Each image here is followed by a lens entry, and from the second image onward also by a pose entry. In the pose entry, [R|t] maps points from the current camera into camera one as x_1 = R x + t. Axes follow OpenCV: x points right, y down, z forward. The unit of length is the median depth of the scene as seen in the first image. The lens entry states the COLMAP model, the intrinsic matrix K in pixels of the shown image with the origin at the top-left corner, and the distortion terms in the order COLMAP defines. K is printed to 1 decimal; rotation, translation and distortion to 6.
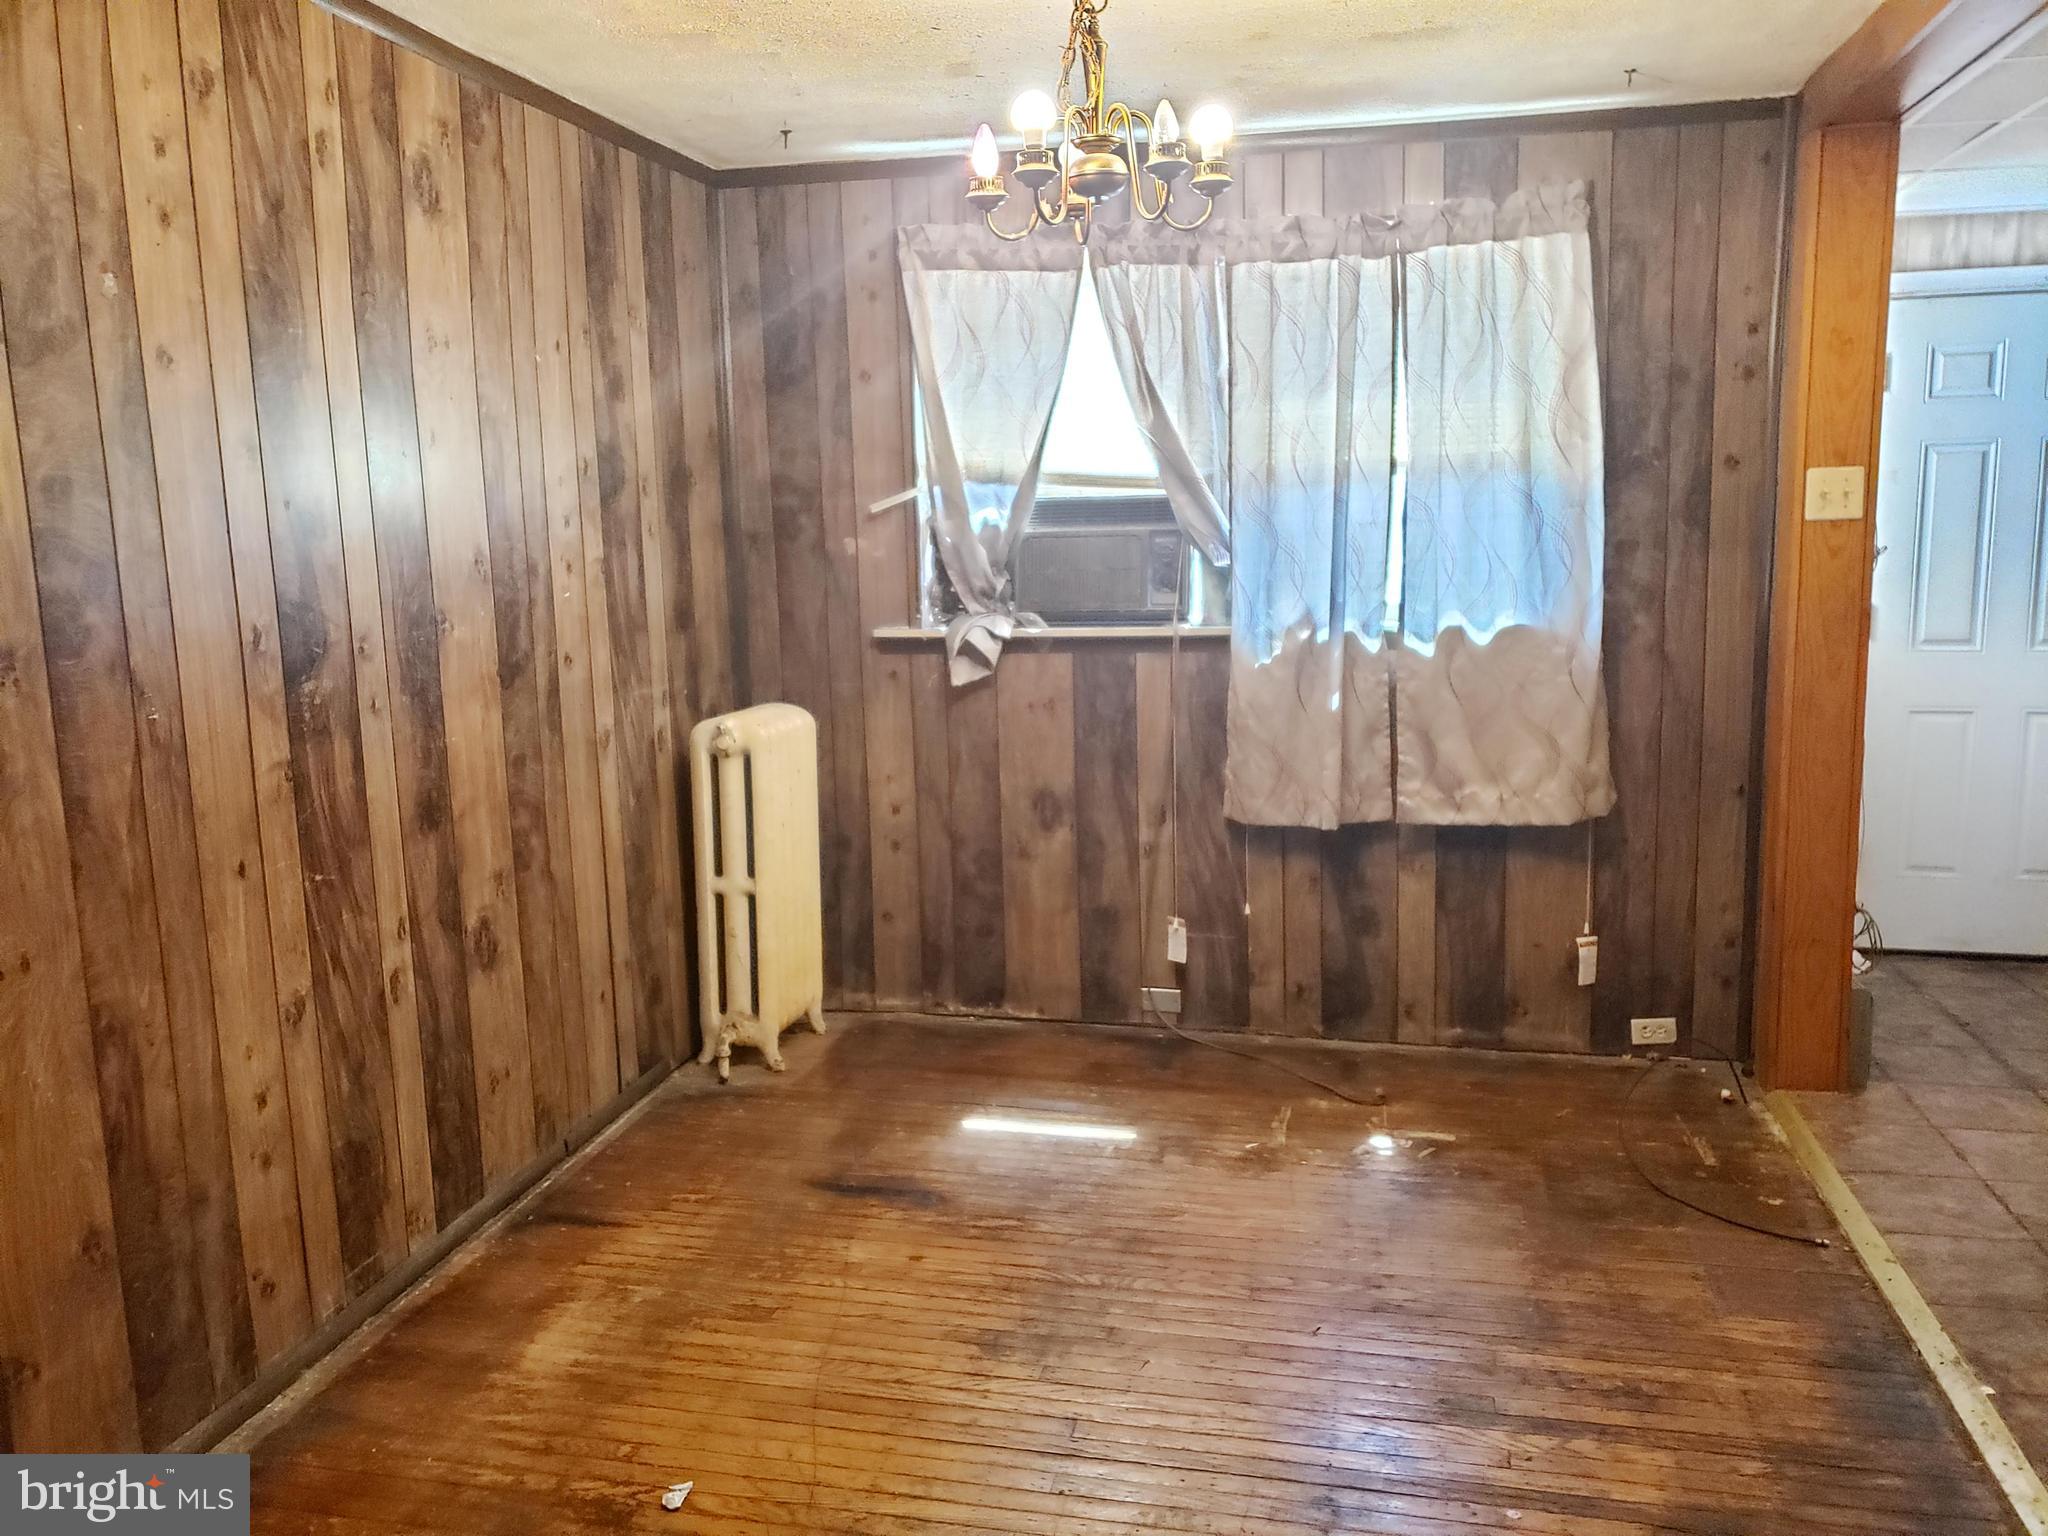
lens RADIAL K [[1545.9, 0, 1024.0], [0, 1545.9, 768.0], [0, 0, 1]] dist [0.007319, 0.002151]
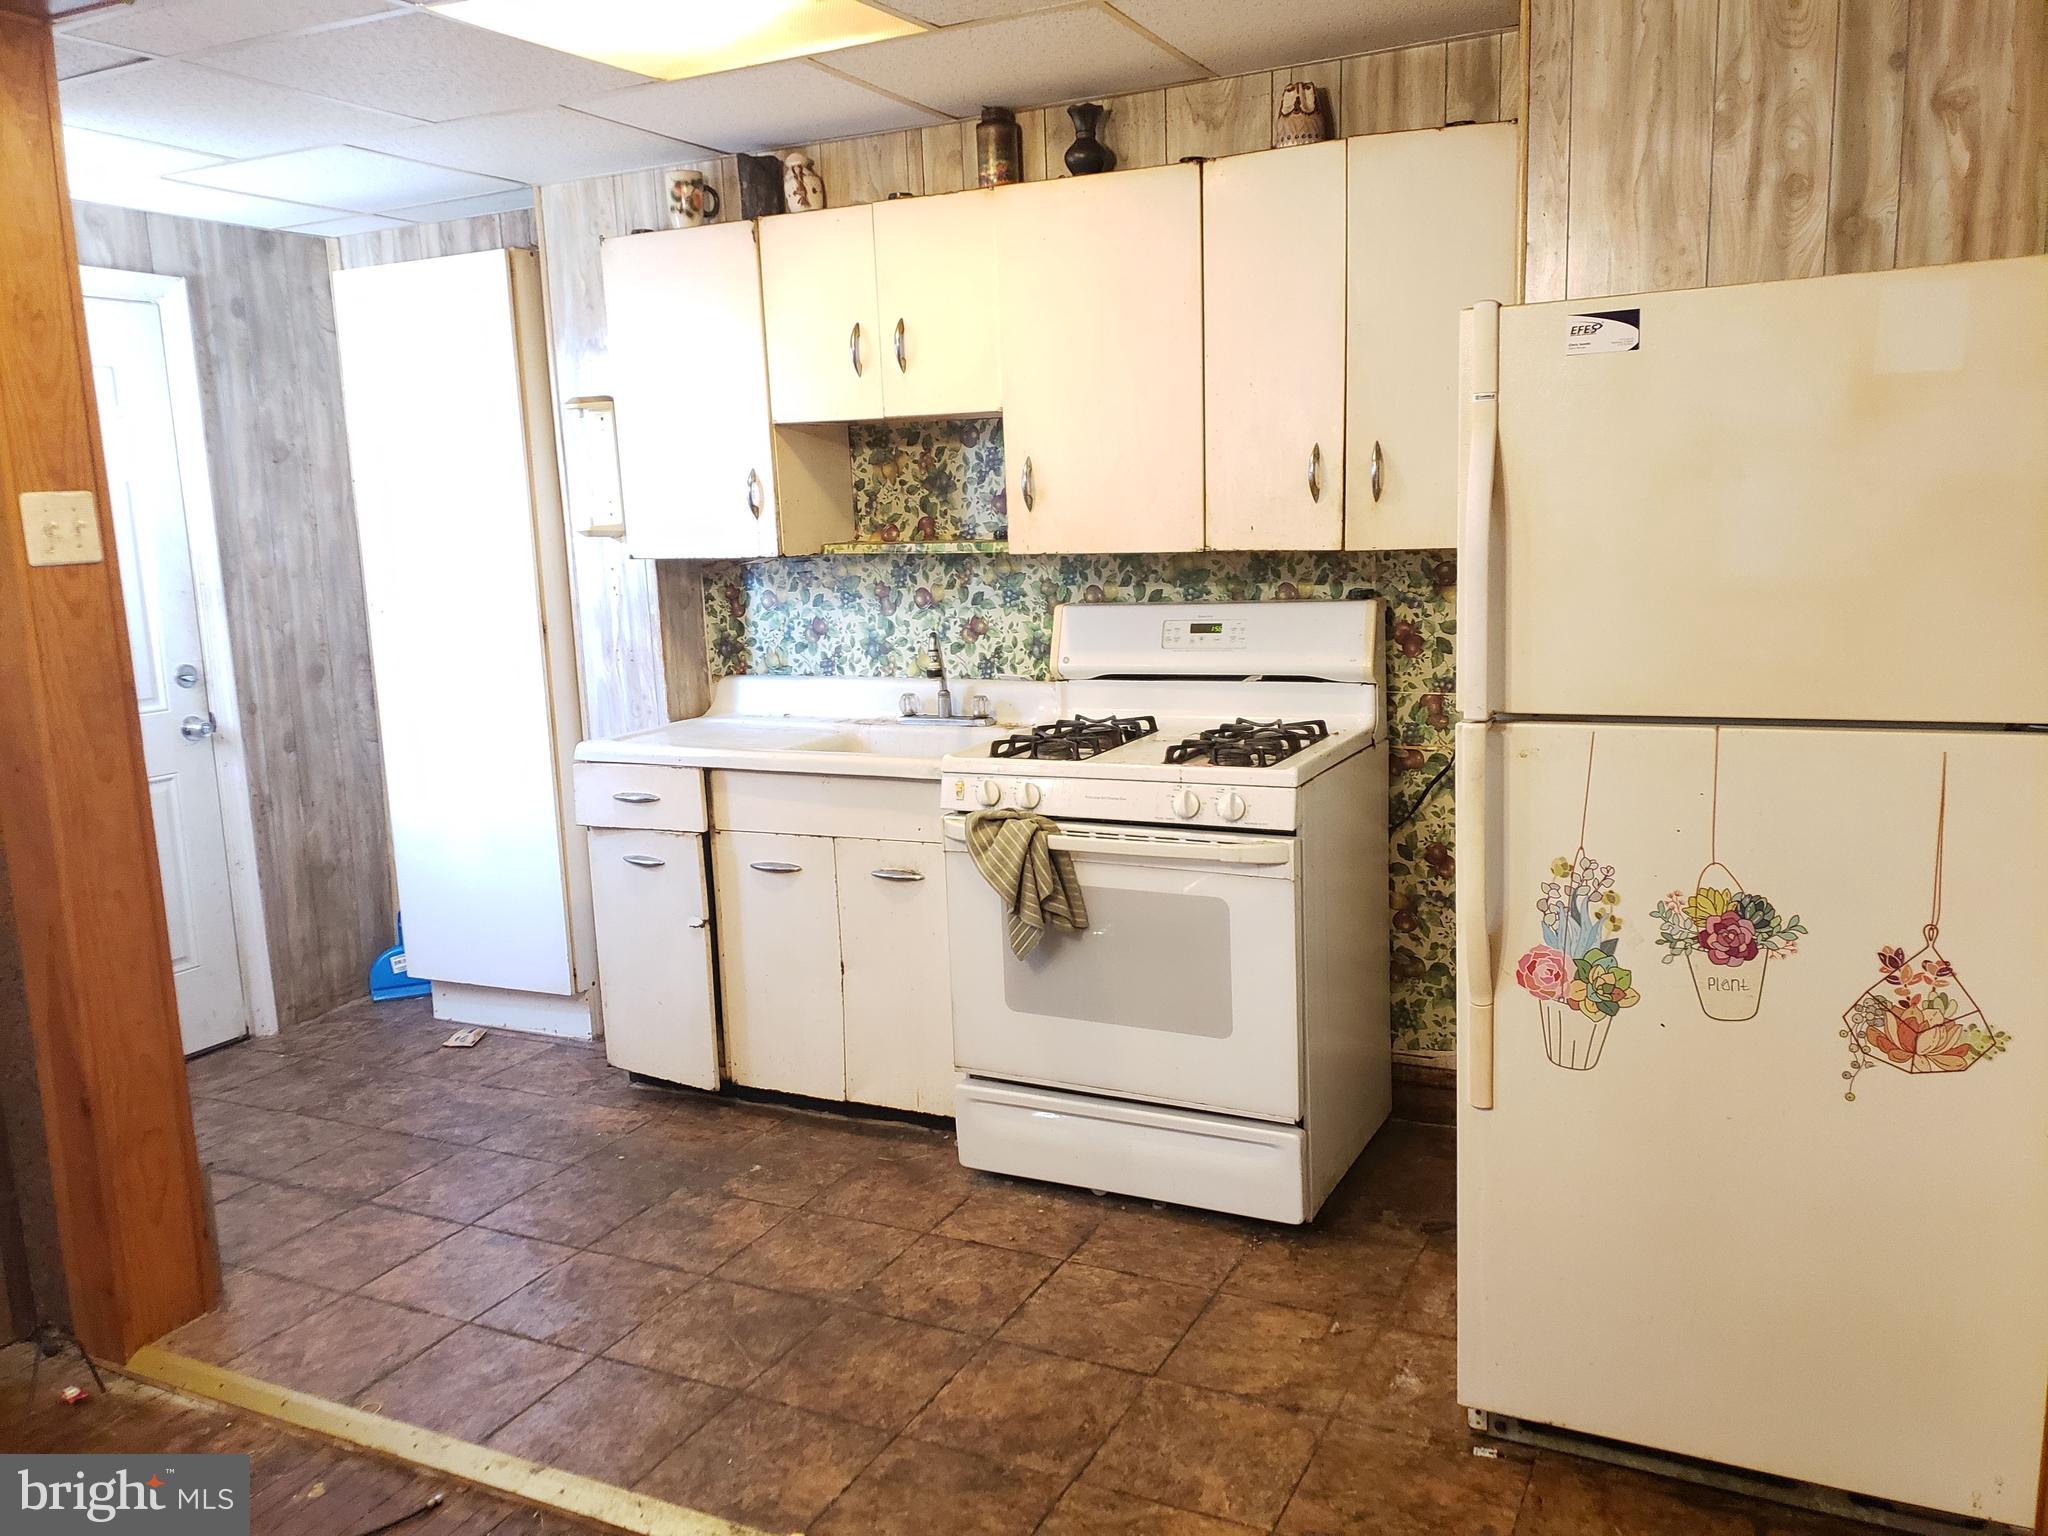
lens RADIAL K [[1545.9, 0, 1024.0], [0, 1545.9, 768.0], [0, 0, 1]] dist [0.007319, 0.002151]
pose [[0.221123, -0.141163, 0.964975, -0.088568], [0.182886, 0.977917, 0.101148, -0.059271], [-0.957944, 0.154114, 0.242057, 0.415007]]
